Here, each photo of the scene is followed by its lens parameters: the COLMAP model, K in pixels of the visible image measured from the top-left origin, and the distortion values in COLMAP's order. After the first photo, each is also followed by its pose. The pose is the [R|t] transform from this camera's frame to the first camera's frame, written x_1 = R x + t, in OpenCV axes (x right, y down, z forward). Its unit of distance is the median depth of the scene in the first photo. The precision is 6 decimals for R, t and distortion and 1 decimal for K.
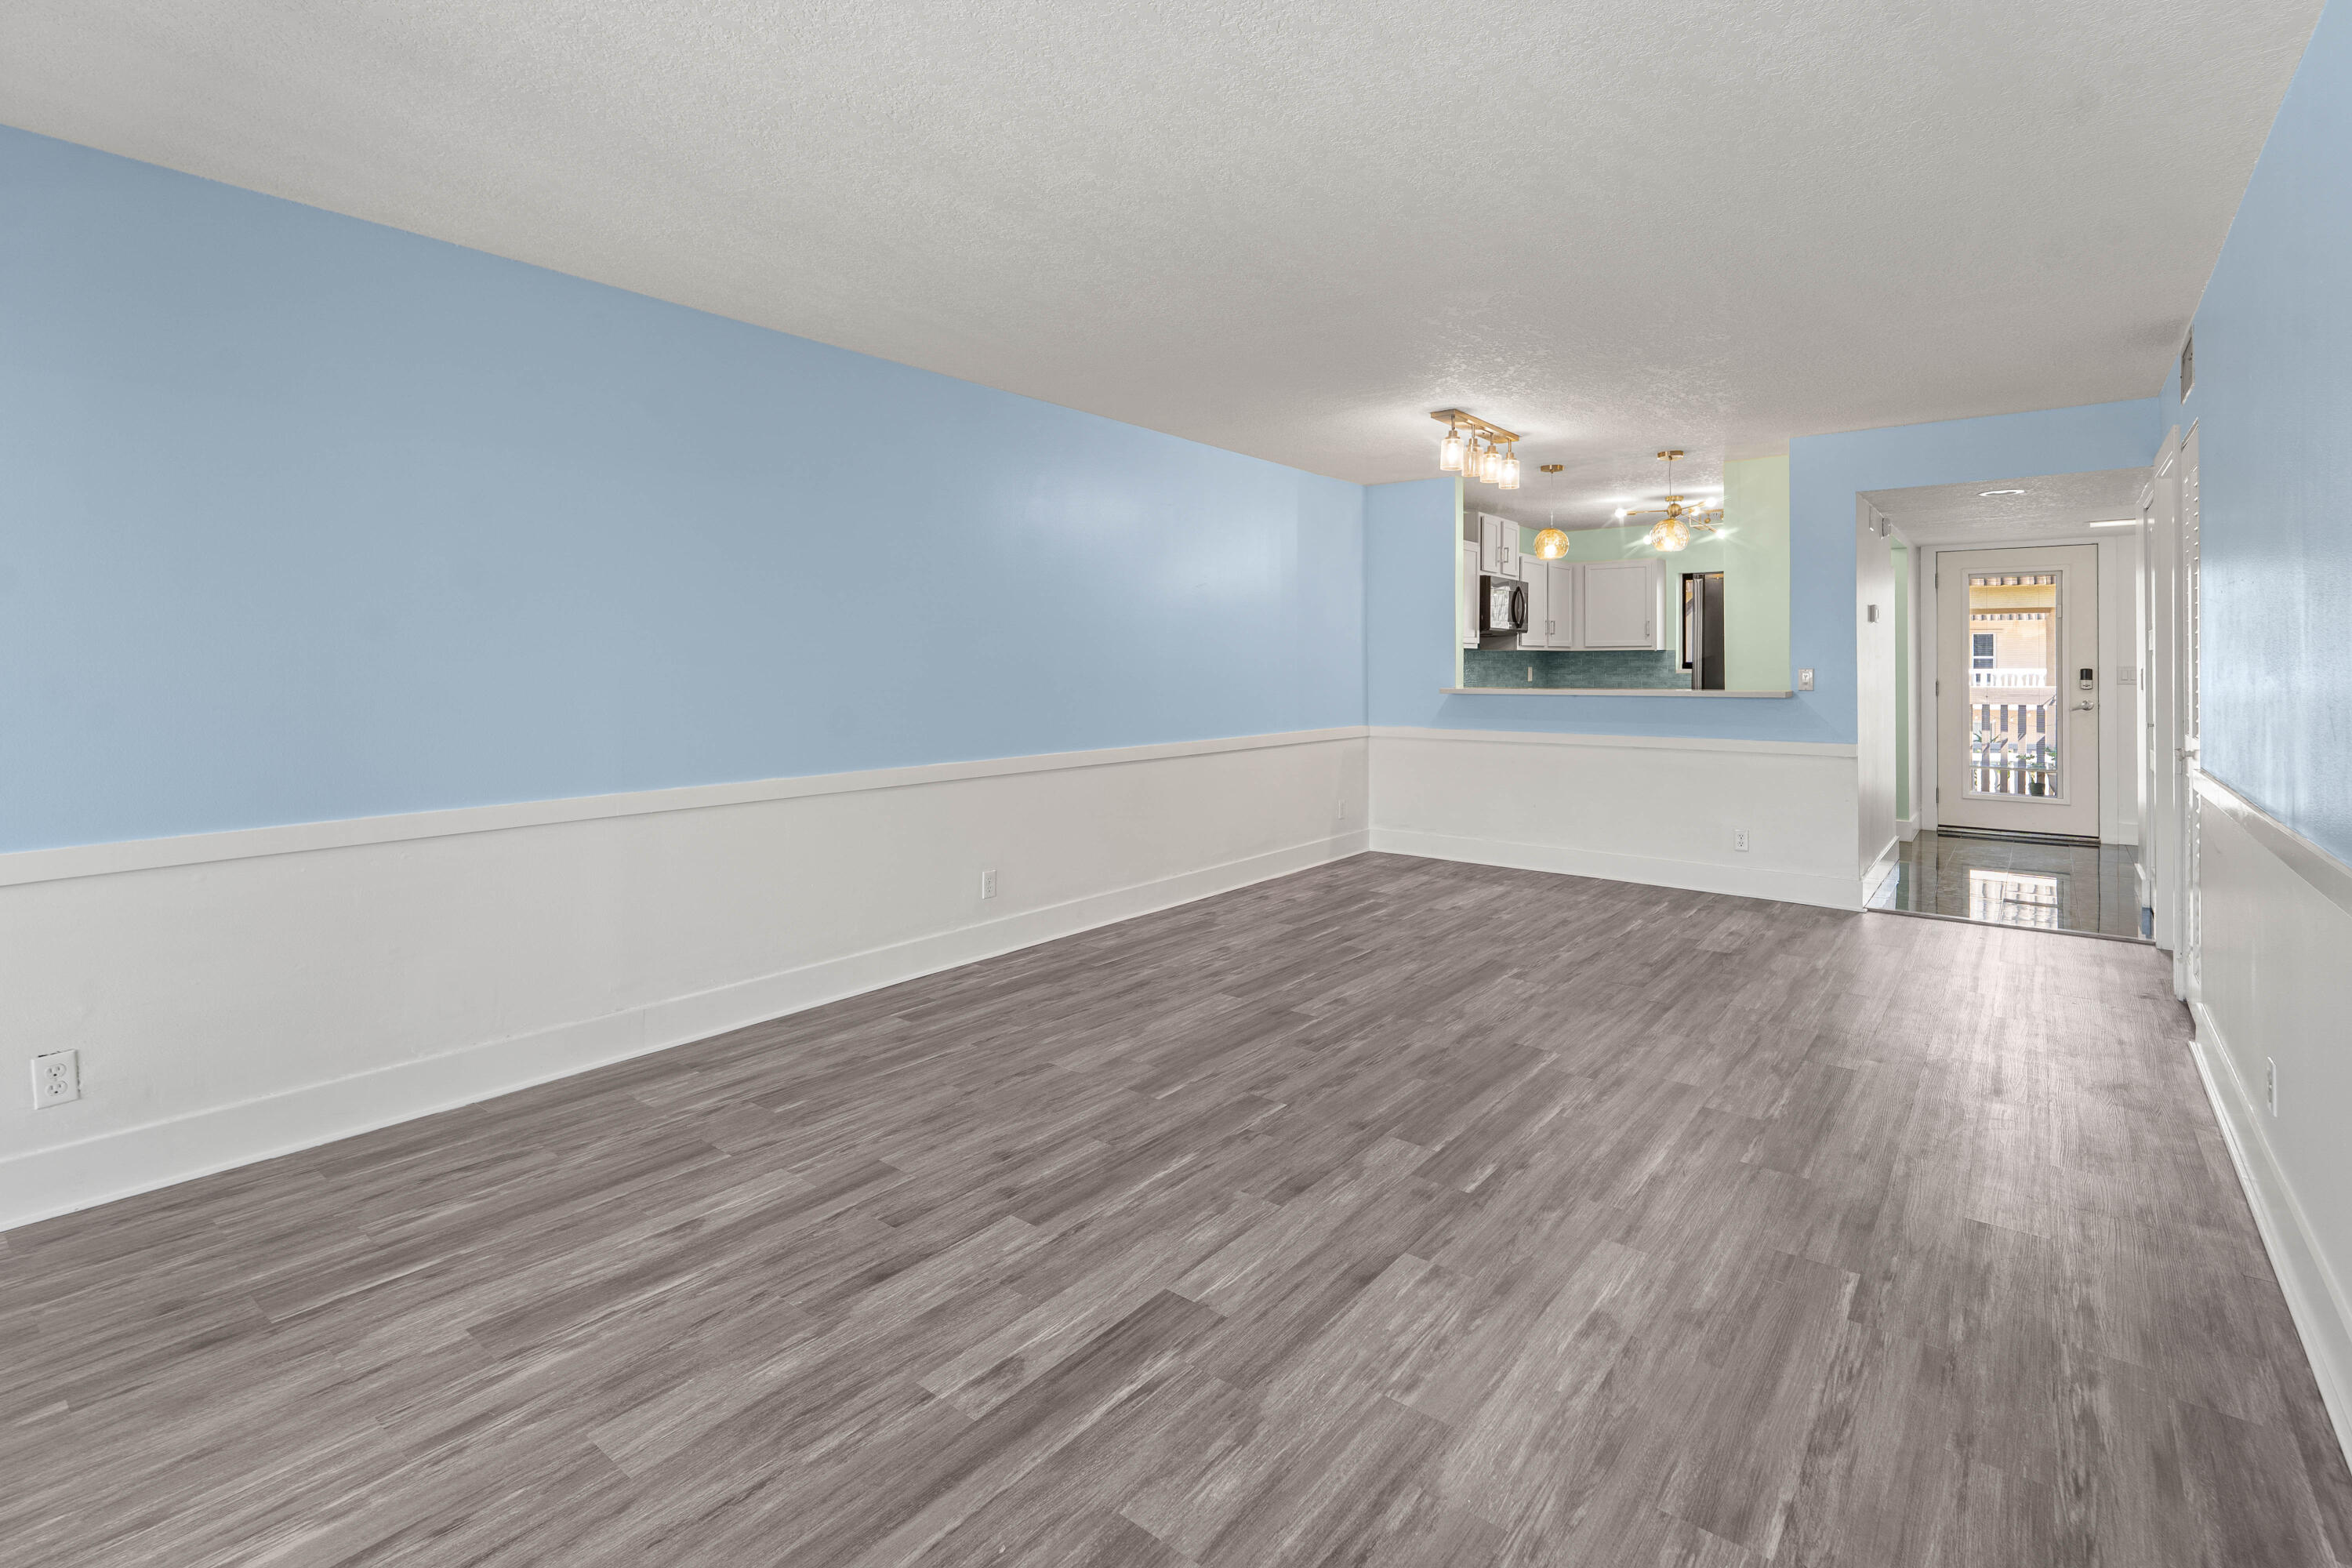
lens RADIAL K [[1096.3, 0, 1171.9], [0, 1096.3, 676.8], [0, 0, 1]] dist [-0.000191, 0.000298]
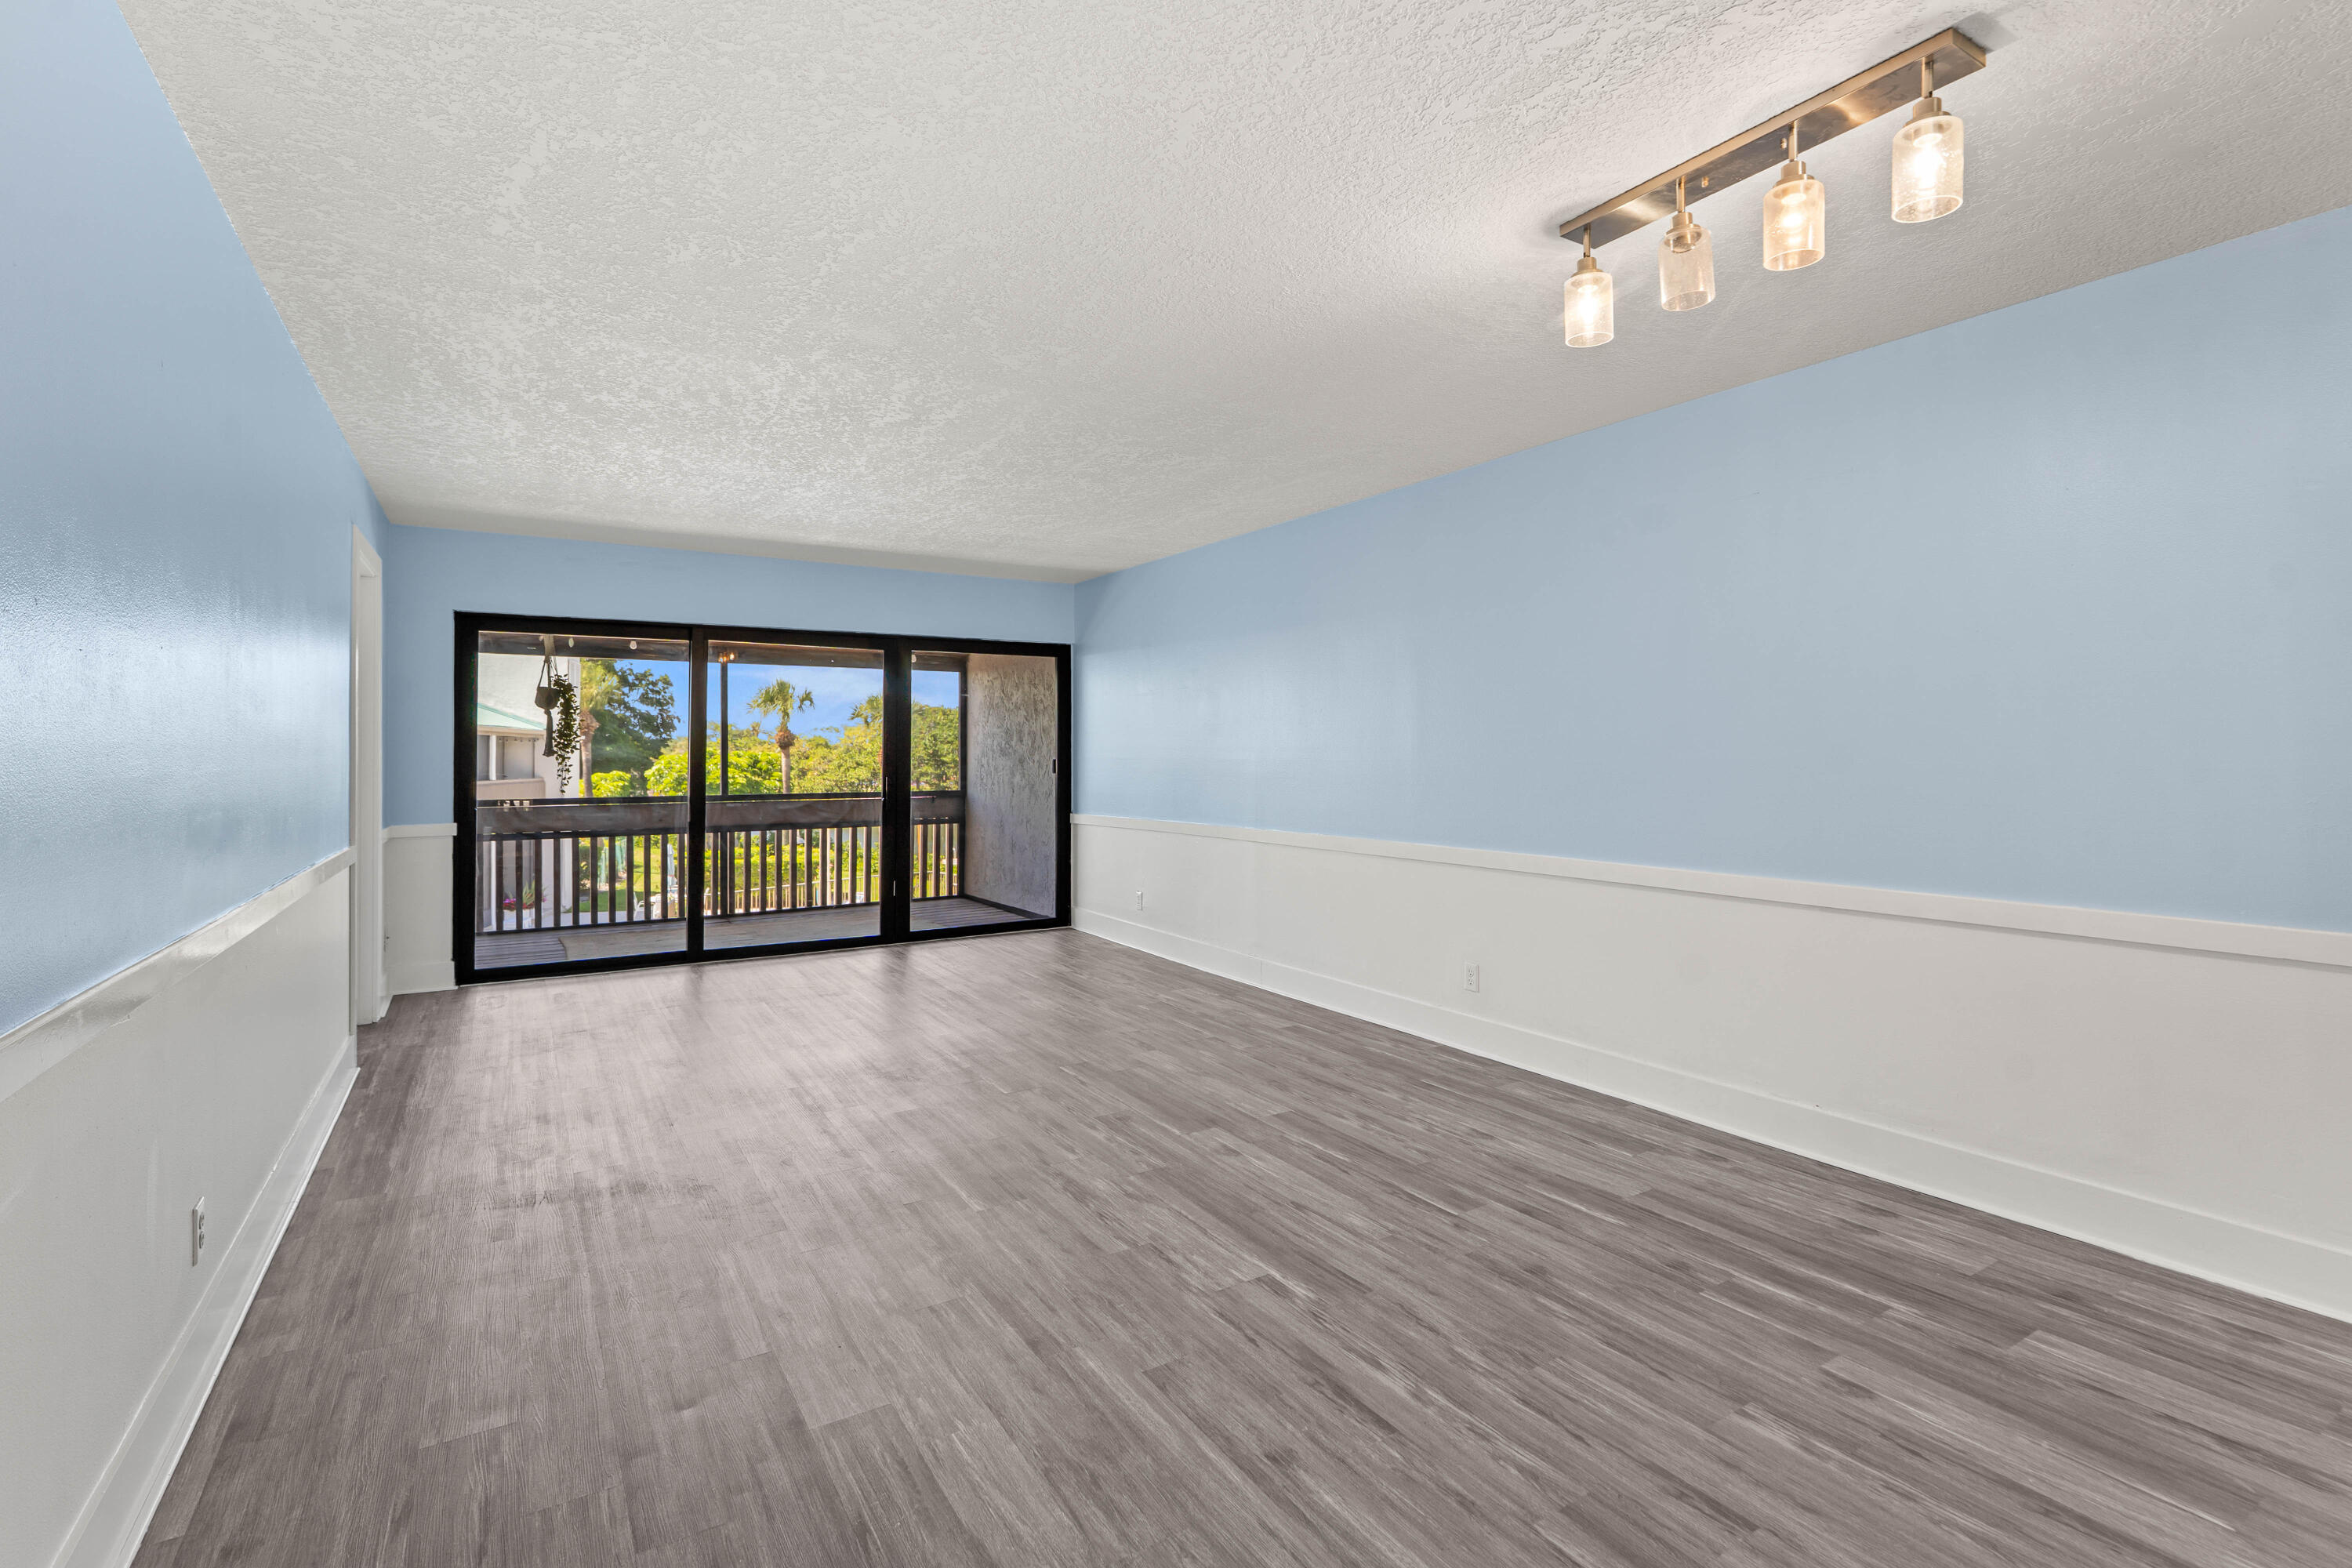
lens RADIAL K [[1091.6, 0, 1195.6], [0, 1091.6, 741.2], [0, 0, 1]] dist [0.003738, -0.000168]
pose [[-0.333800, -0.008575, -0.942605, 1.324511], [-0.006595, 0.999955, -0.006761, -0.019512], [0.942621, 0.003960, -0.333841, 1.737886]]
